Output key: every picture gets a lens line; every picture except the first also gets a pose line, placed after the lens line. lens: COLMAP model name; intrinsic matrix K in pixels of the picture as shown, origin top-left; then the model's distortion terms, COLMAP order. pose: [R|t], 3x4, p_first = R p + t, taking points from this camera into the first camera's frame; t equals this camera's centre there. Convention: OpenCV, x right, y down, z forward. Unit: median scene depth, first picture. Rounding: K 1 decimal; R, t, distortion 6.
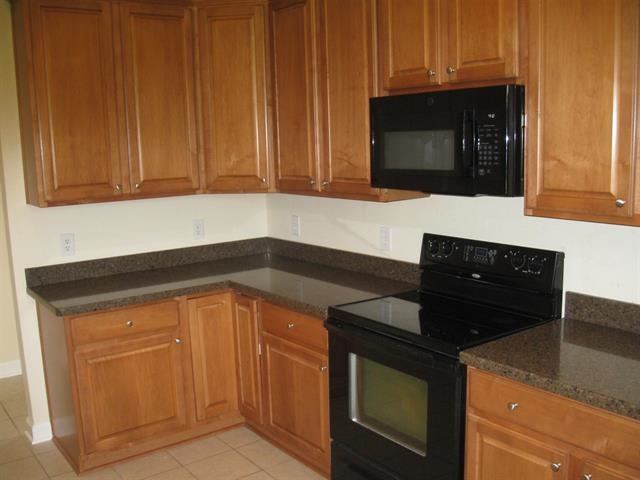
lens RADIAL K [[674.6, 0, 318.2], [0, 674.6, 252.5], [0, 0, 1]] dist [-0.107959, 0.000000]
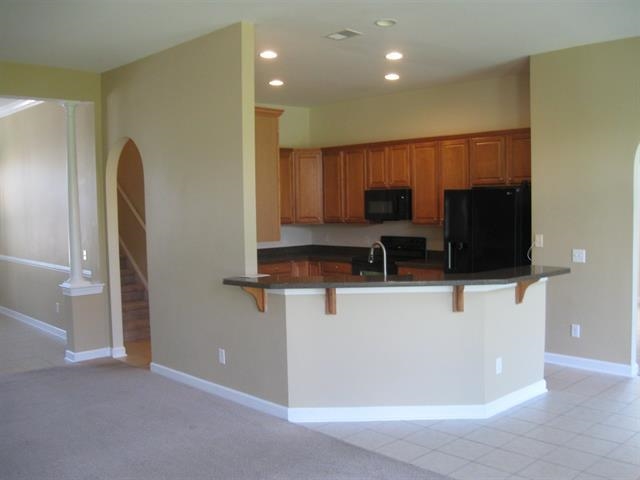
lens RADIAL K [[674.6, 0, 320.0], [0, 674.6, 238.8], [0, 0, 1]] dist [-0.107959, 0.000000]
pose [[0.993663, 0.003751, 0.112339, -0.424315], [0.009180, 0.993396, -0.114369, 0.308584], [-0.112026, 0.114675, 0.987066, -1.806738]]
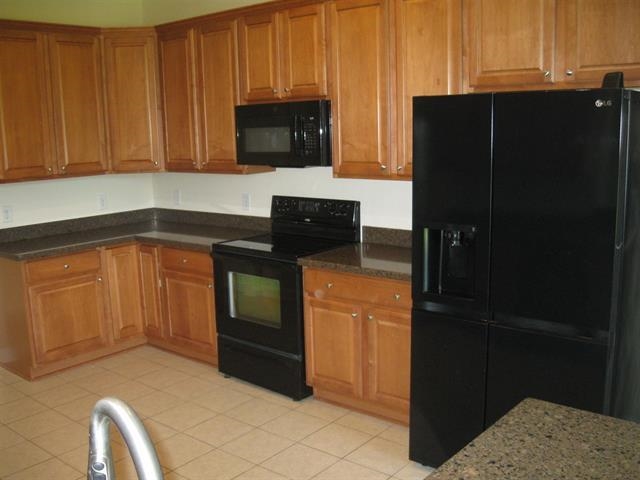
lens RADIAL K [[674.6, 0, 320.5], [0, 674.6, 243.0], [0, 0, 1]] dist [-0.107959, 0.000000]
pose [[0.972451, -0.038950, 0.229832, -0.085831], [0.039284, 0.999223, 0.003123, 0.074656], [-0.229776, 0.005991, 0.973225, -0.469211]]
